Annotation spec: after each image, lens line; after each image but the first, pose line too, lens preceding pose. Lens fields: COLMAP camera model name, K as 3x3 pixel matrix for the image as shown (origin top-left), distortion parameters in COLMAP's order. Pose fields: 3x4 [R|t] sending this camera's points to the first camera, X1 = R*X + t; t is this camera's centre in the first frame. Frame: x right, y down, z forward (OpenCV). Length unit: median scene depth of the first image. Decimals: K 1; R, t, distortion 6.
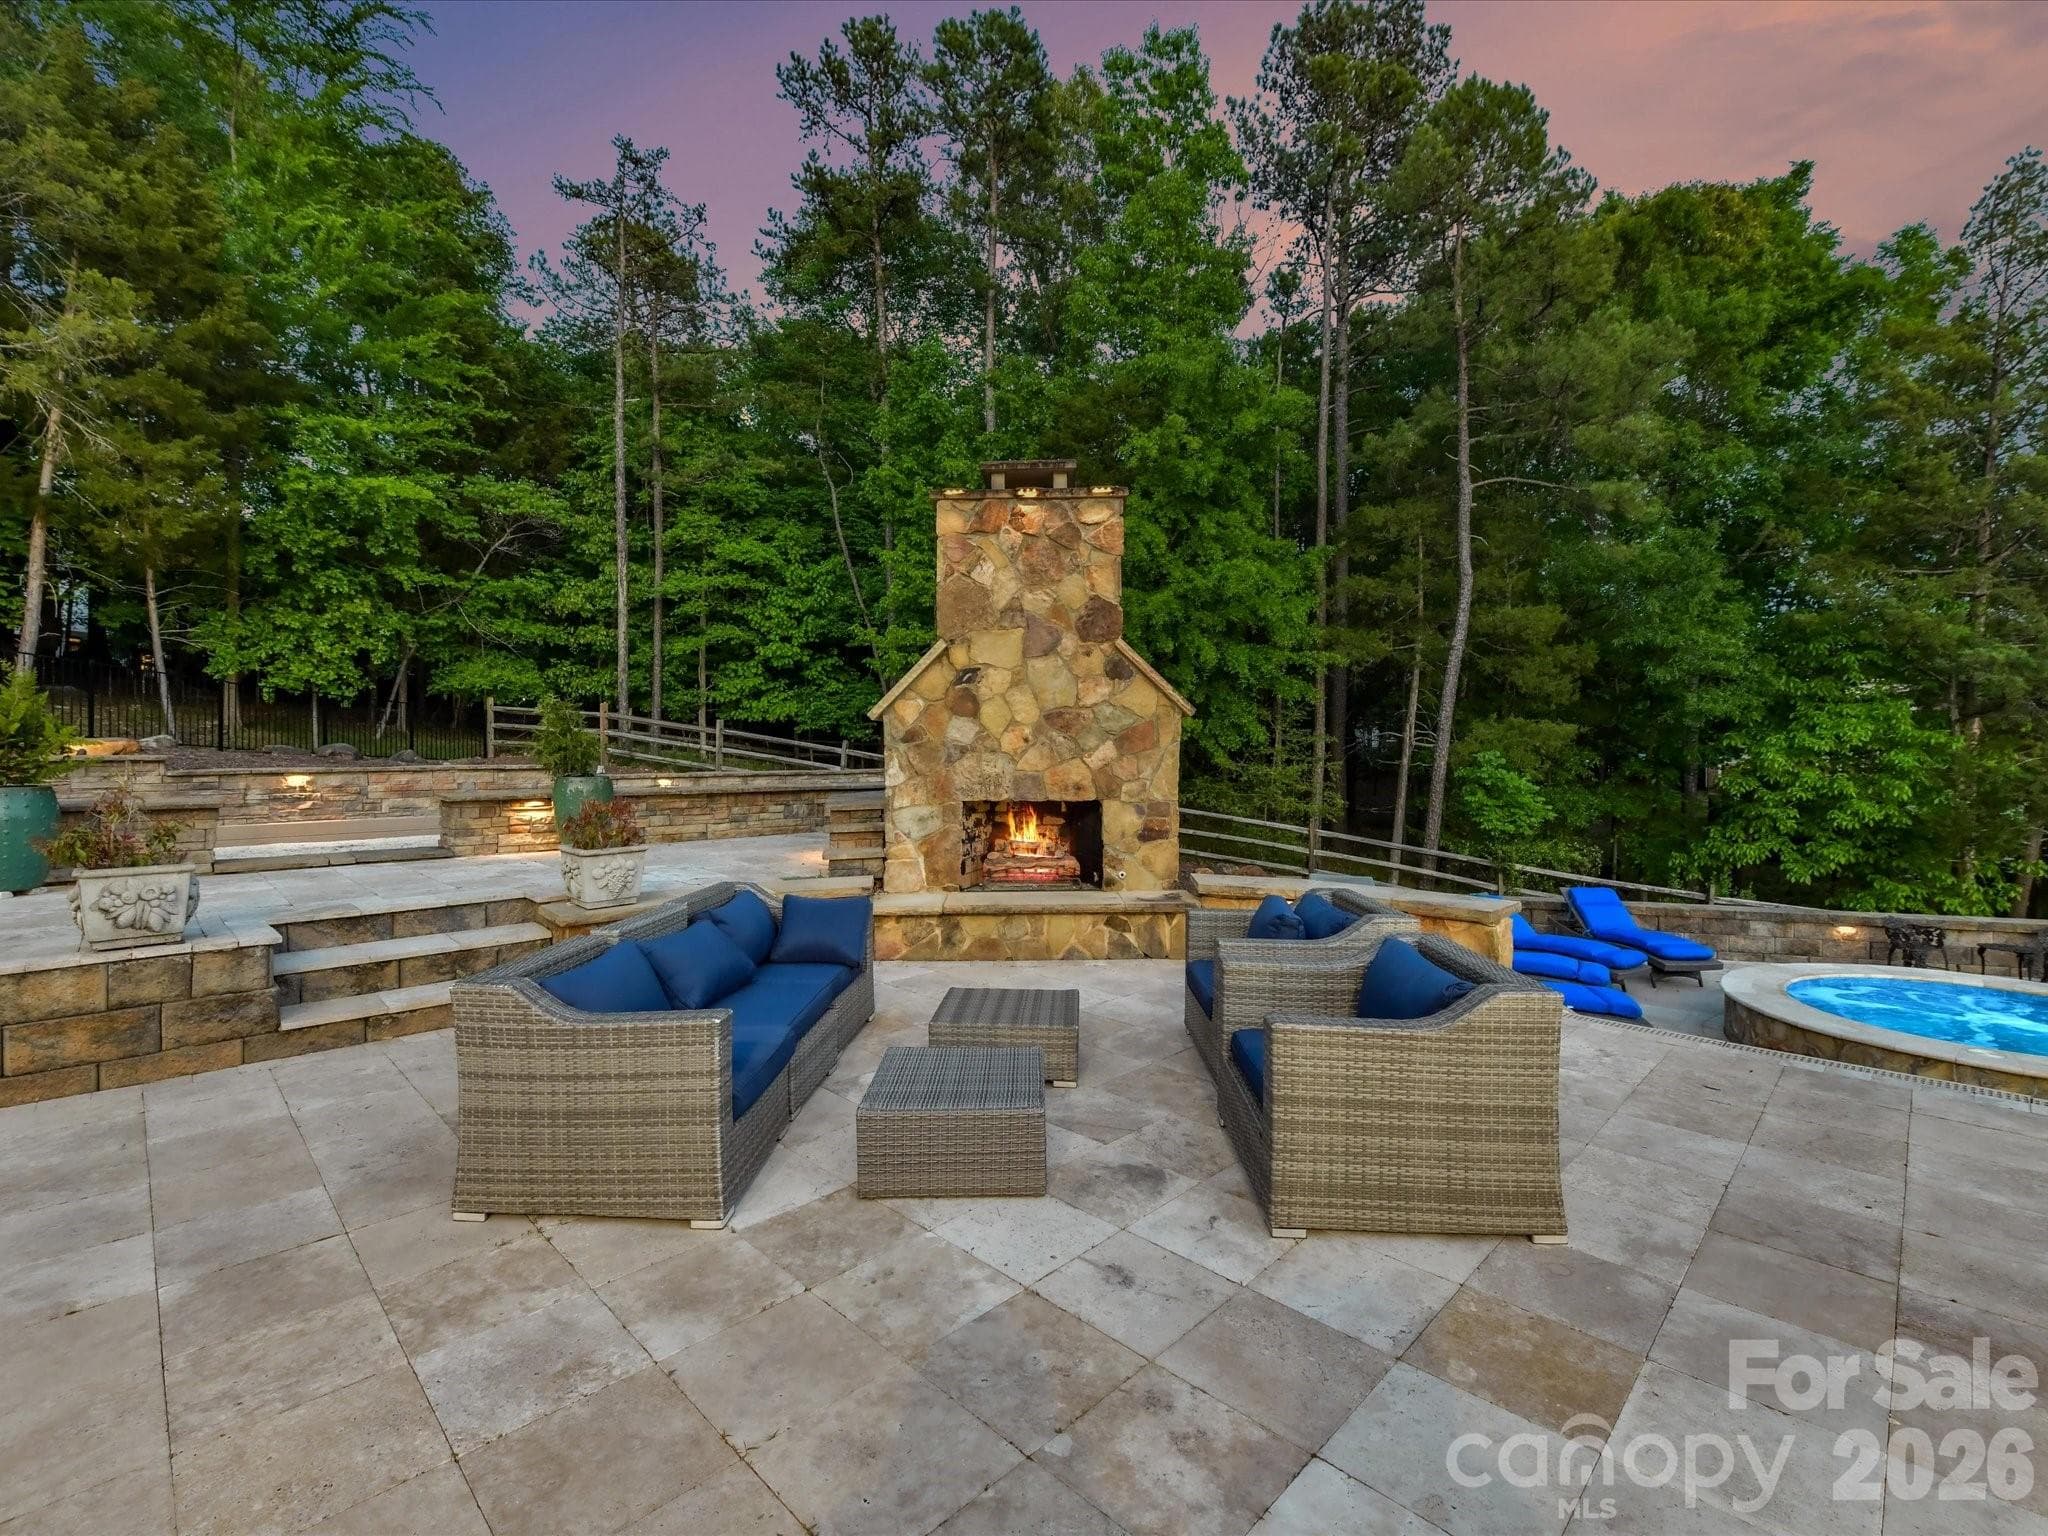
lens RADIAL K [[920.0, 0, 1024.0], [0, 920.0, 768.0], [0, 0, 1]] dist [0.004282, 0.000290]
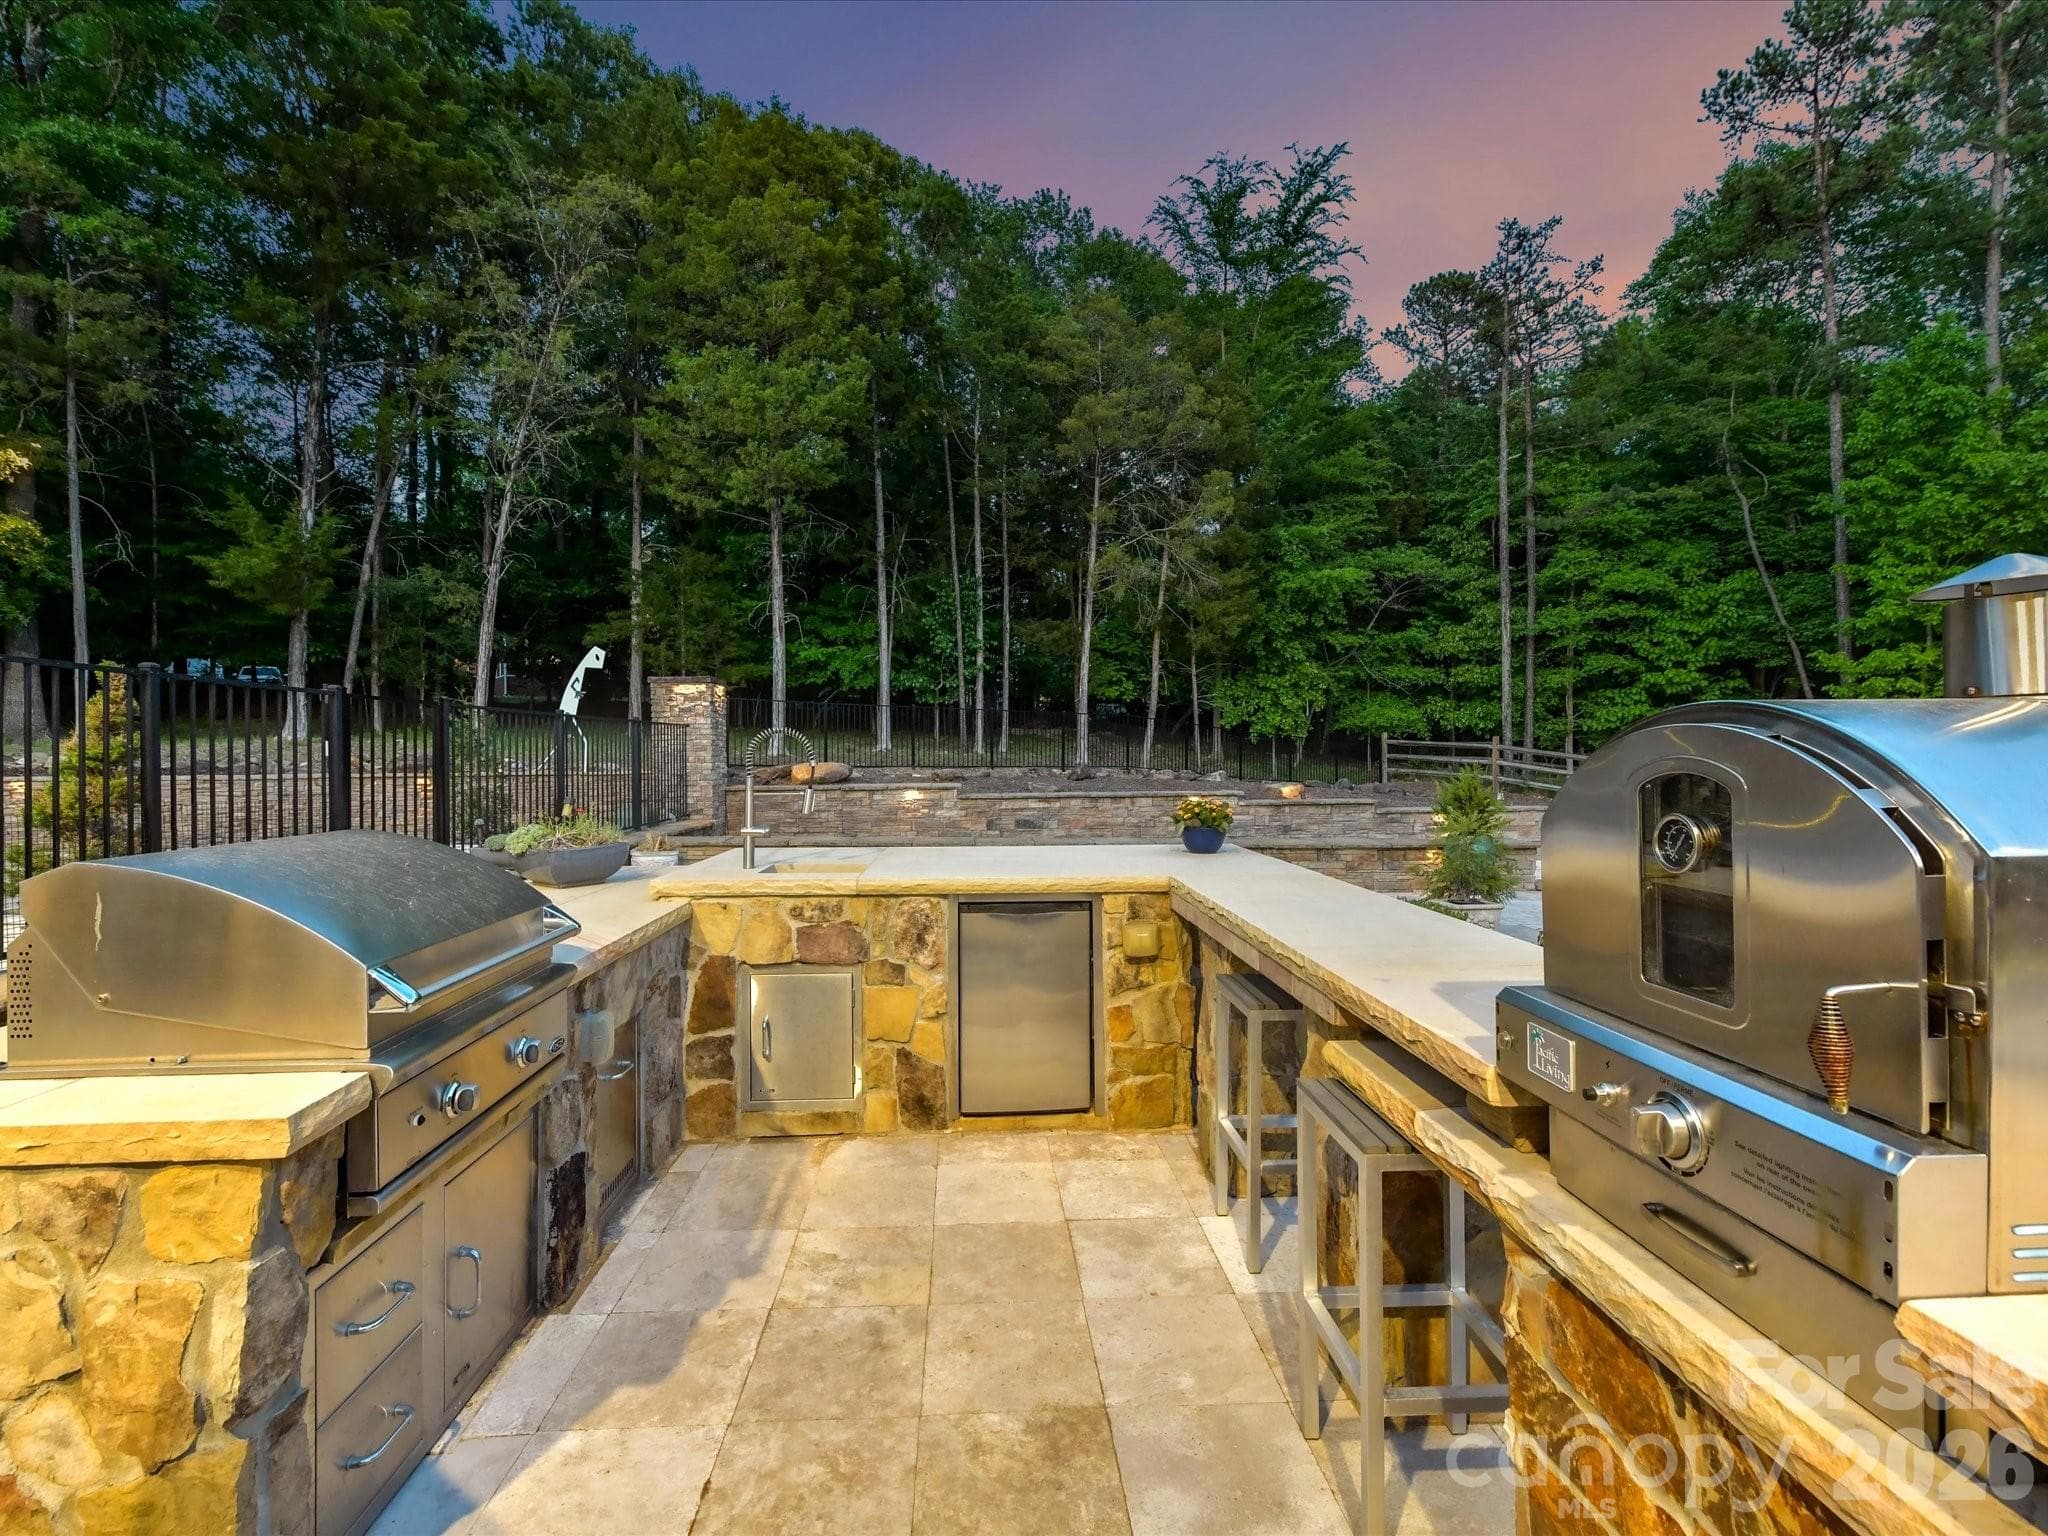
lens RADIAL K [[920.0, 0, 1024.0], [0, 920.0, 768.0], [0, 0, 1]] dist [0.004282, 0.000290]
pose [[0.748245, 0.002870, -0.663416, -0.130693], [-0.008253, 0.999954, -0.004983, -0.019730], [0.663371, 0.009204, 0.748234, -0.191309]]
